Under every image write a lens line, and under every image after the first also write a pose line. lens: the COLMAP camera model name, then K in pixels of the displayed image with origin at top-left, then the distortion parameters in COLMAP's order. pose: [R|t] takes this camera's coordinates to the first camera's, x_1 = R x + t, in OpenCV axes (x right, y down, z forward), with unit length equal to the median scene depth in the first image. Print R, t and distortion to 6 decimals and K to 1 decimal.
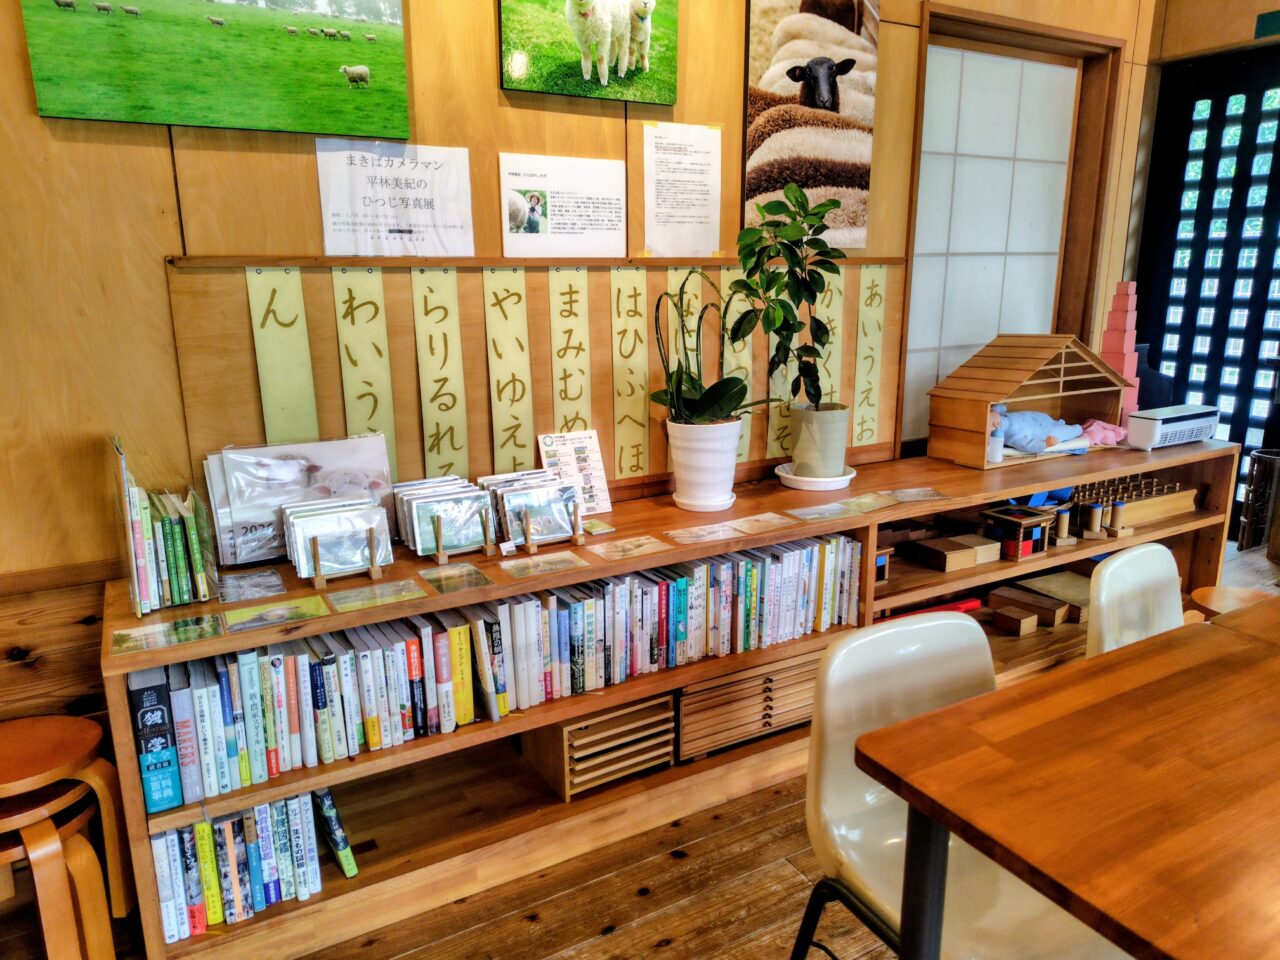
lens RADIAL K [[864.6, 0, 635.5], [0, 864.6, 481.8], [0, 0, 1]] dist [0.027450, -0.017384]
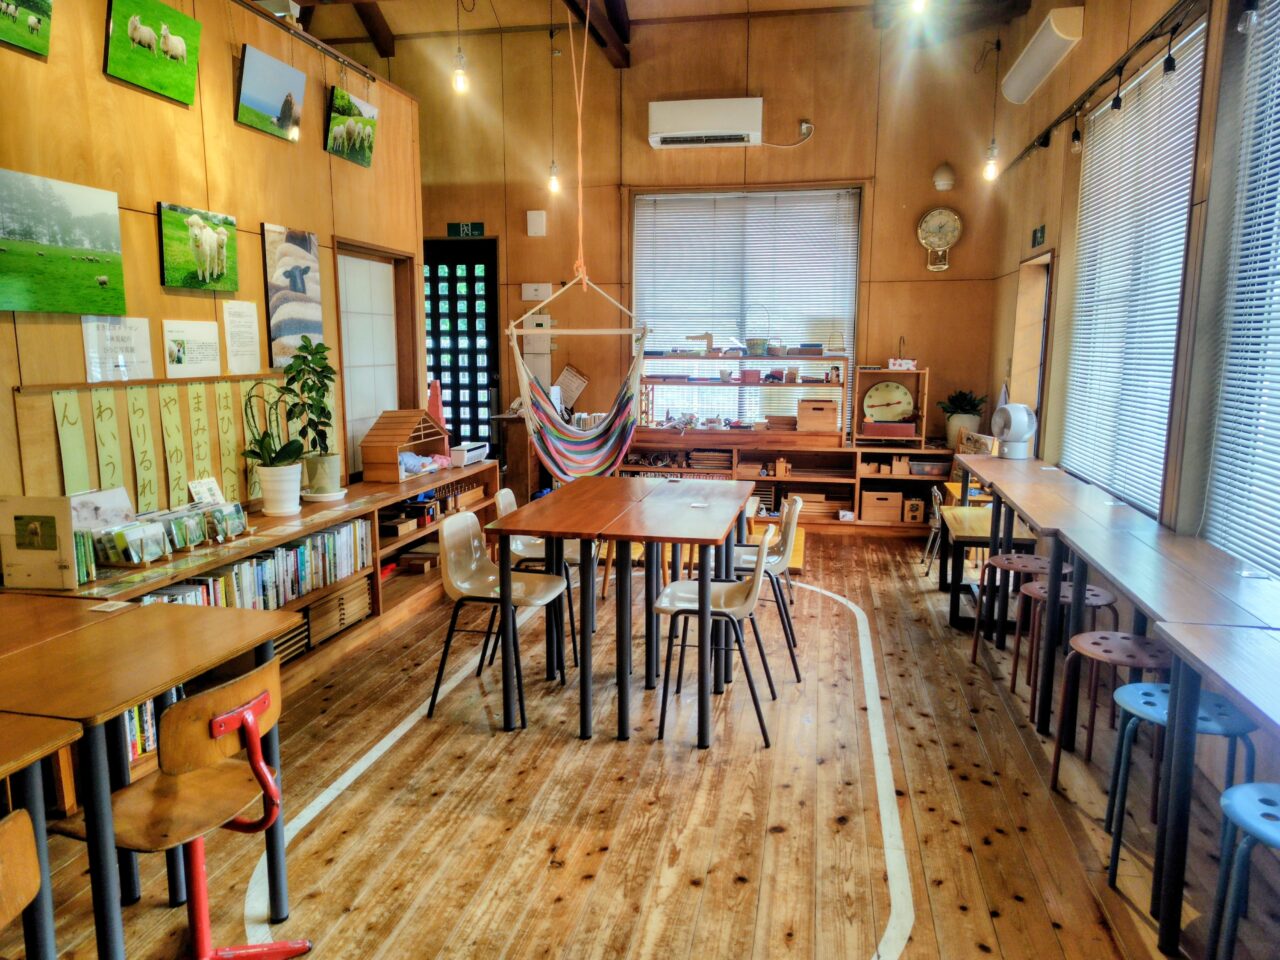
lens RADIAL K [[864.6, 0, 640.8], [0, 864.6, 482.6], [0, 0, 1]] dist [0.027450, -0.017384]
pose [[0.654902, -0.108262, 0.747919, -0.799717], [0.171248, 0.985201, -0.007341, 0.108355], [-0.736055, 0.132887, 0.663750, -0.751674]]
